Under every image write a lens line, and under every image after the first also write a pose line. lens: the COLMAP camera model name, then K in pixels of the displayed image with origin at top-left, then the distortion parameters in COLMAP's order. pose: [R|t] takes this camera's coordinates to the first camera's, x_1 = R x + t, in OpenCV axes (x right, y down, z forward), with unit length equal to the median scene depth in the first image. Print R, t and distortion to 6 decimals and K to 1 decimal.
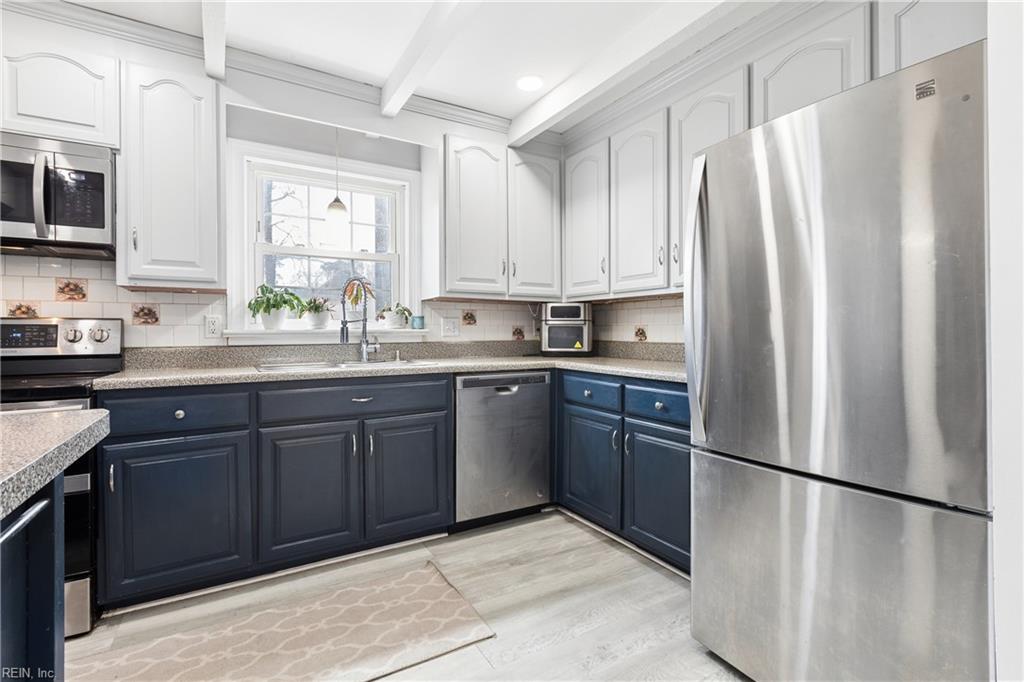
lens RADIAL K [[470.5, 0, 508.0], [0, 470.5, 335.9], [0, 0, 1]] dist [0.003882, 0.000446]
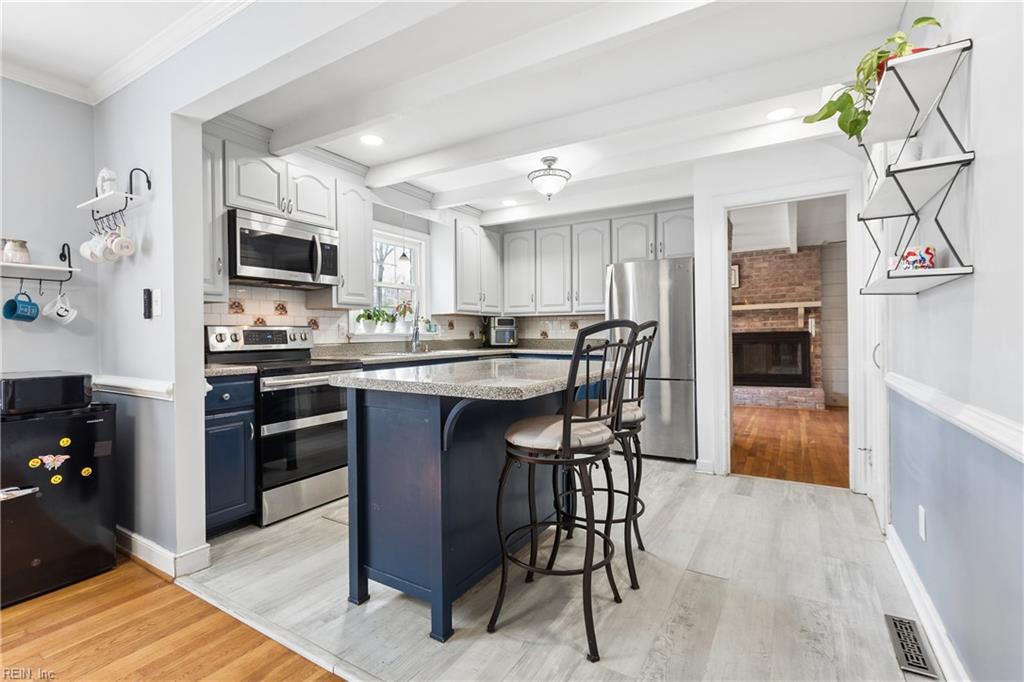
lens RADIAL K [[470.5, 0, 511.2], [0, 470.5, 339.1], [0, 0, 1]] dist [0.003882, 0.000446]
pose [[0.874261, -0.008814, 0.485377, -0.742253], [0.007019, 0.999960, 0.005516, 0.002431], [-0.485406, -0.001416, 0.874288, -0.562613]]
